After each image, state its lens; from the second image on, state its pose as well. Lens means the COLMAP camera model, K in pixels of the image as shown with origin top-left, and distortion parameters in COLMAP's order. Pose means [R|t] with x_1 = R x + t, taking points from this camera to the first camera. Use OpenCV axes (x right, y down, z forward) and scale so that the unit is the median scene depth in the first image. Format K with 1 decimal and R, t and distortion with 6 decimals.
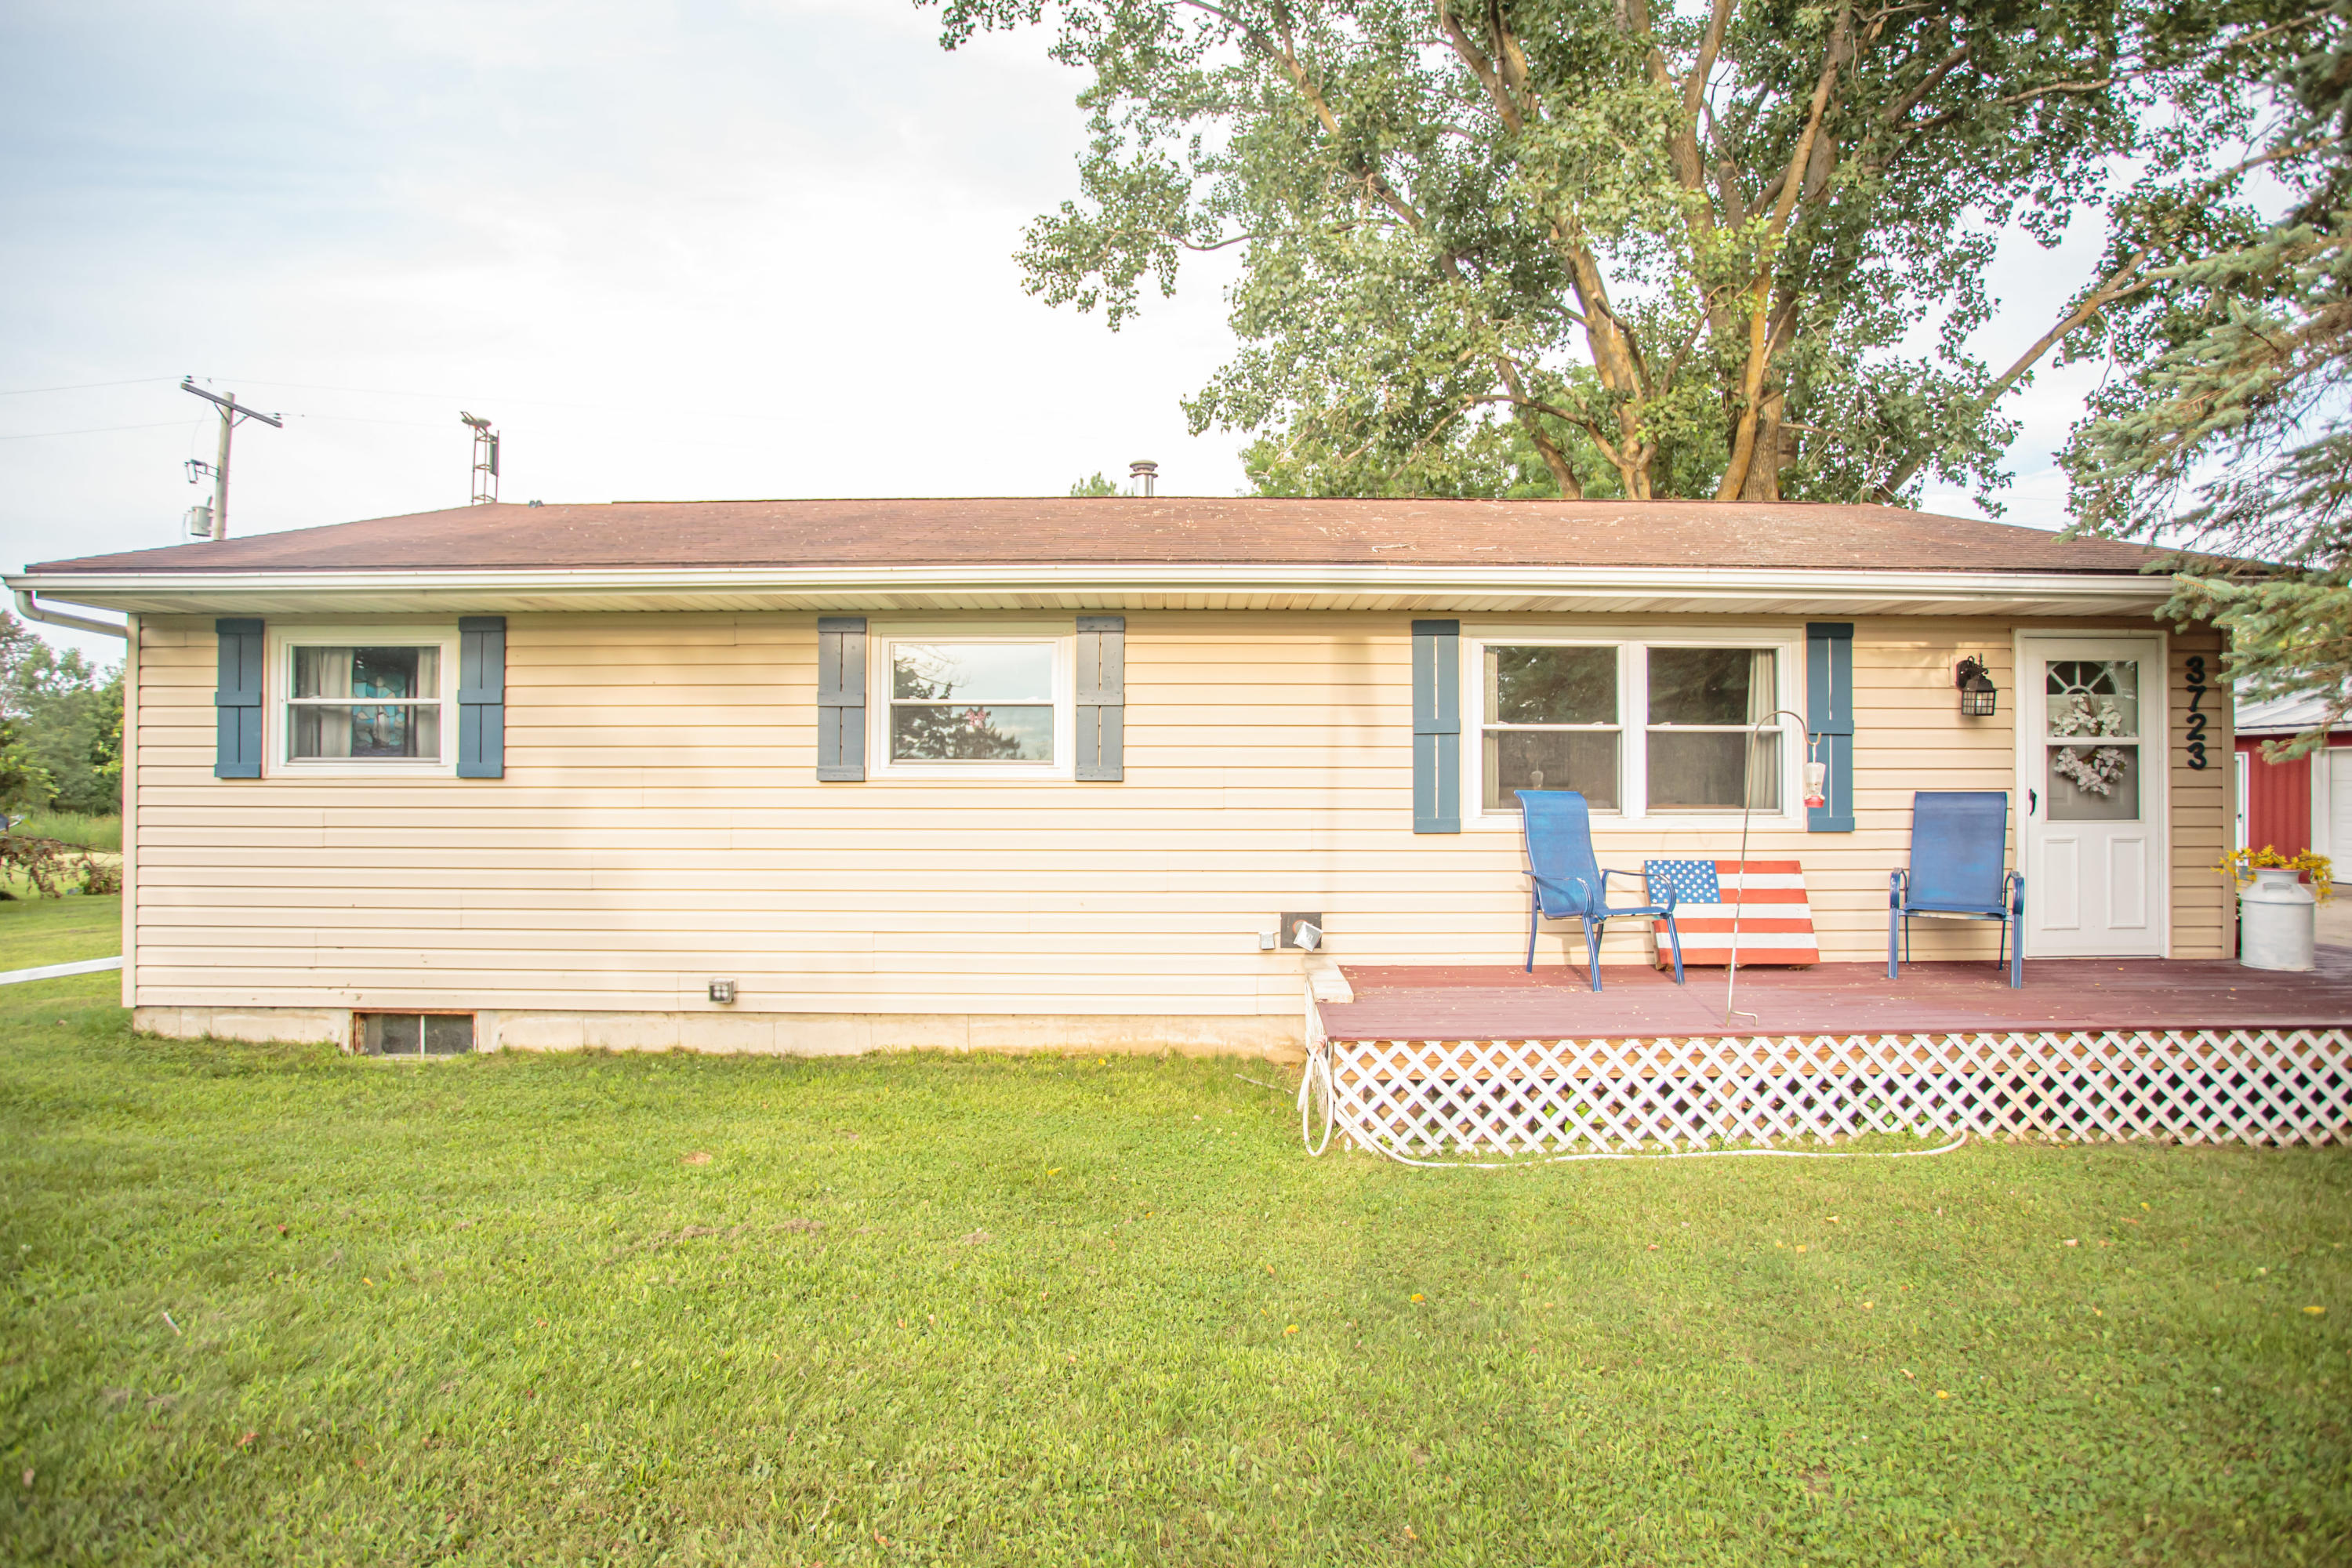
lens RADIAL K [[1183.3, 0, 1176.0], [0, 1183.3, 784.0], [0, 0, 1]] dist [0.000936, 0.000589]
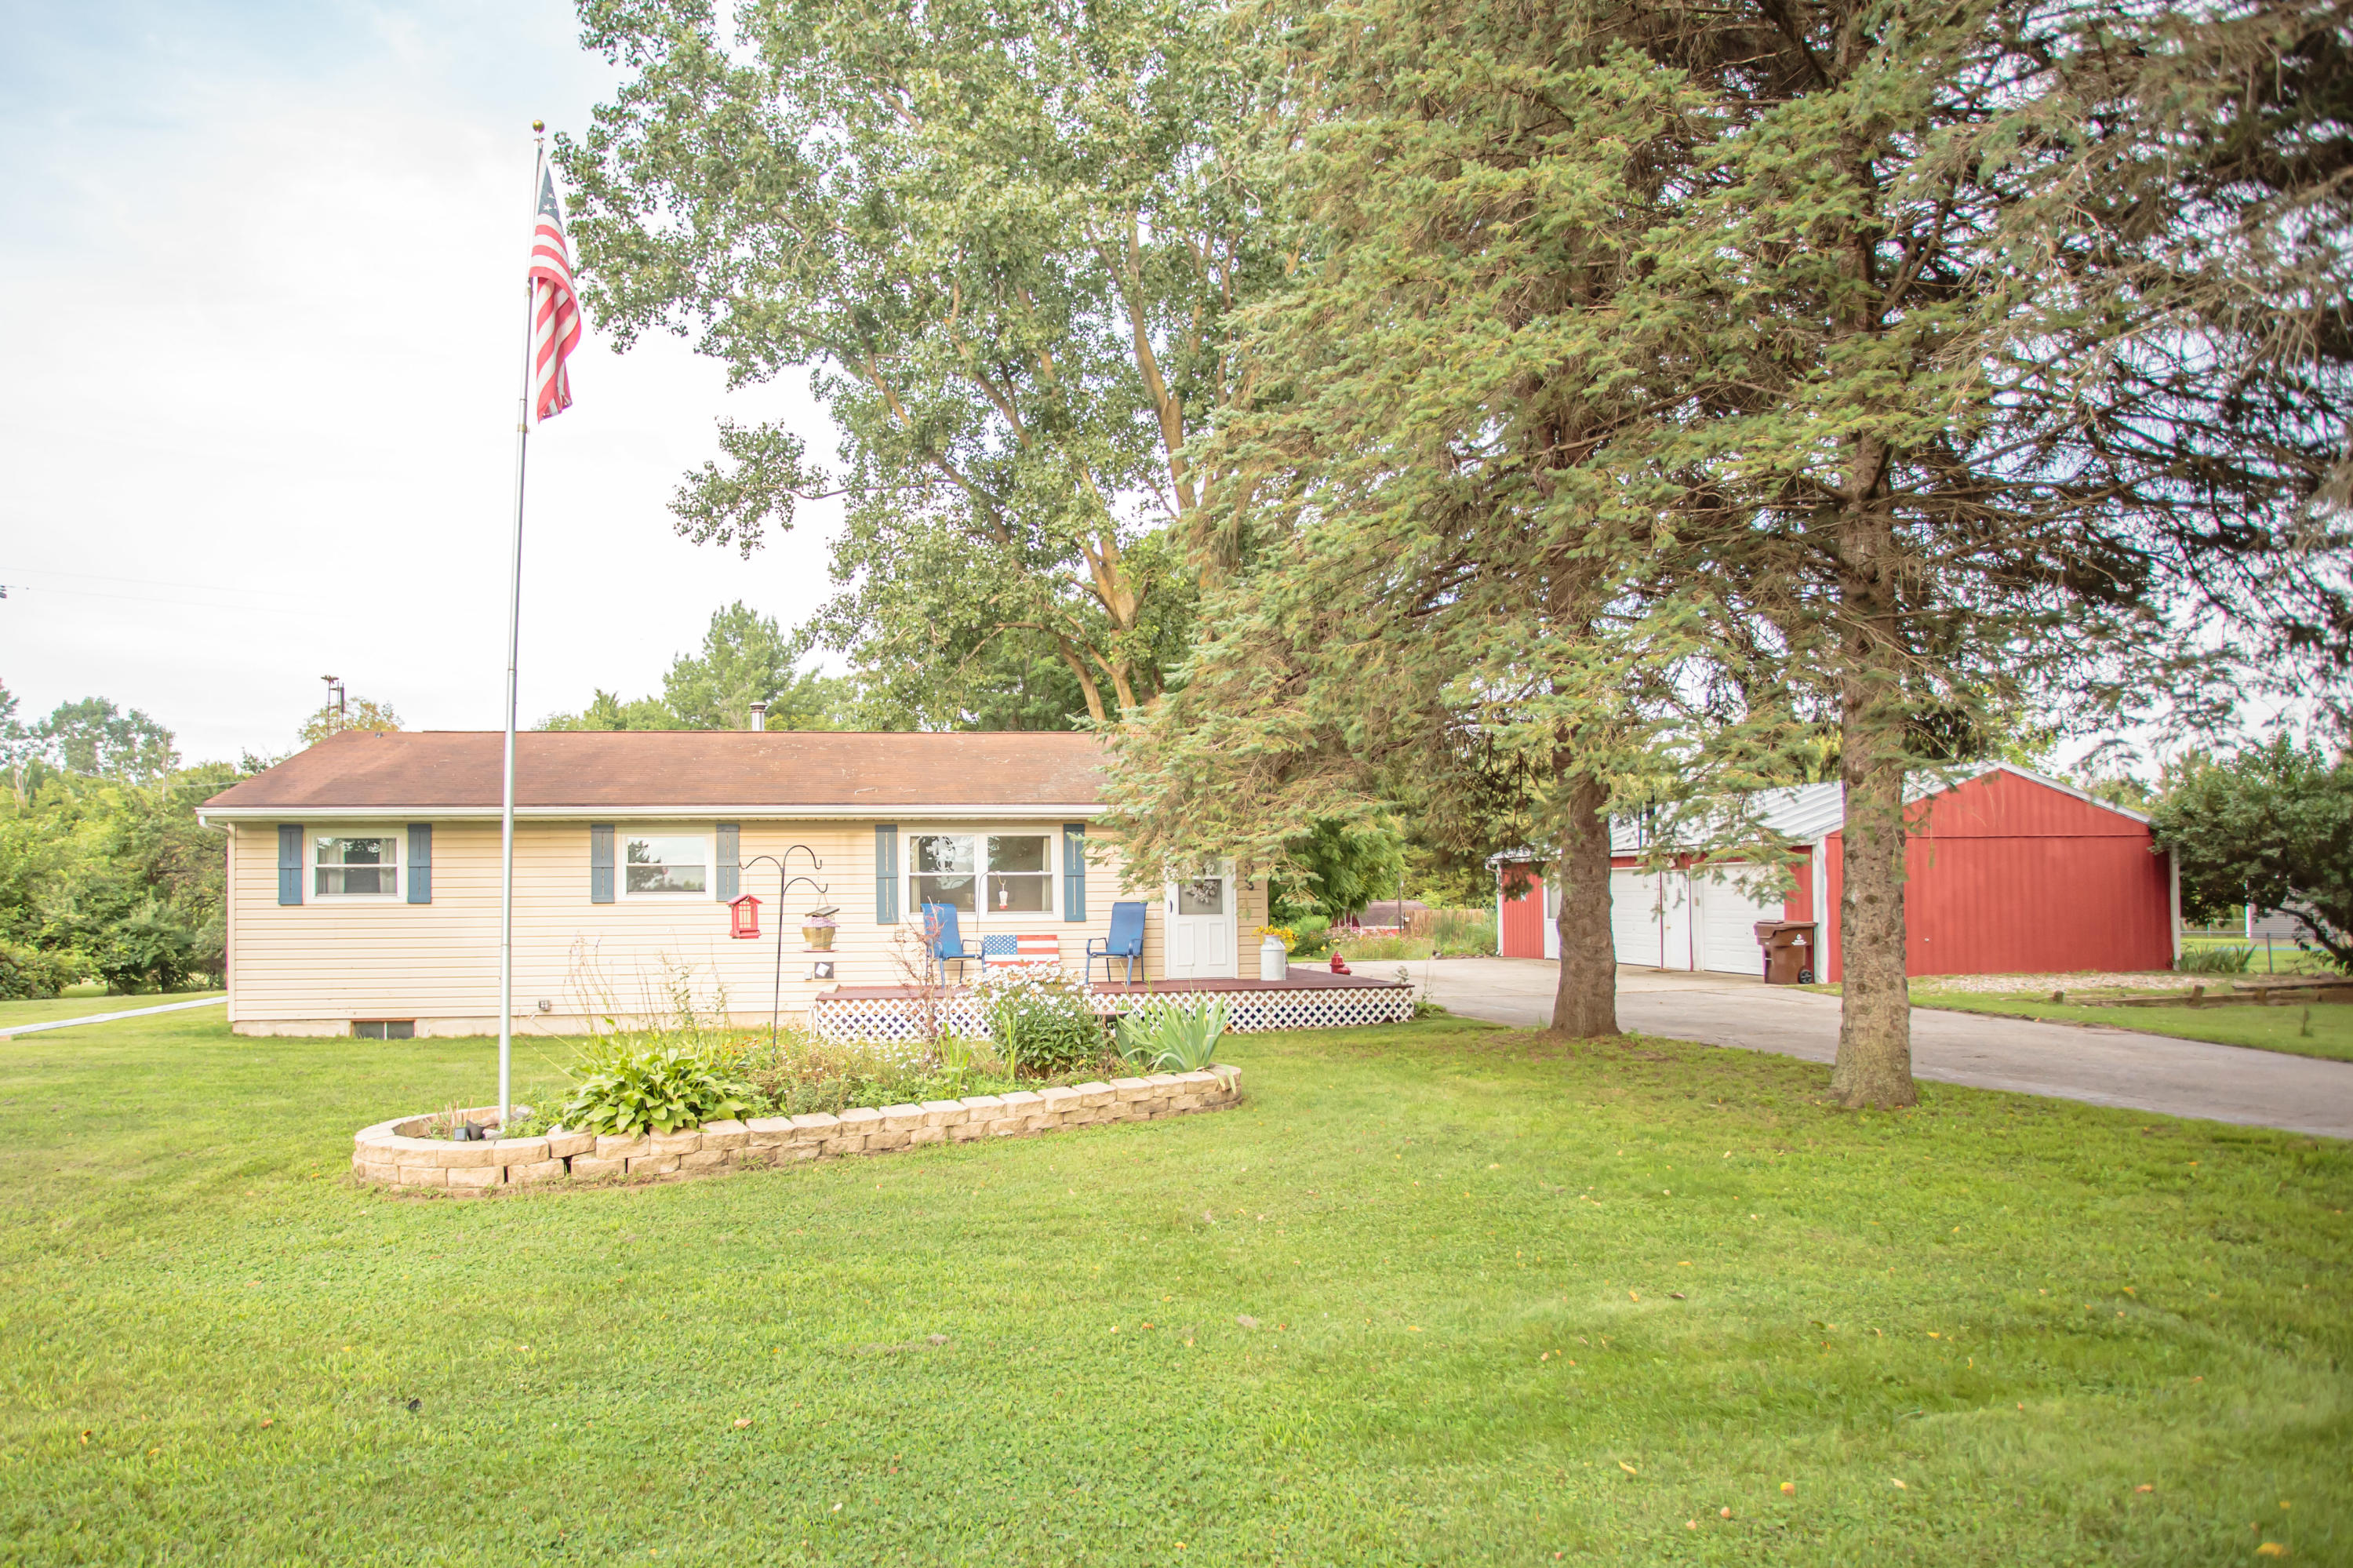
lens RADIAL K [[2244.9, 0, 1176.1], [0, 2244.9, 838.7], [0, 0, 1]] dist [-0.004035, -0.005150]
pose [[0.993289, -0.007862, 0.115395, 0.257321], [0.011269, 0.999519, -0.028895, 0.009870], [-0.115112, 0.030001, 0.992899, -2.947703]]
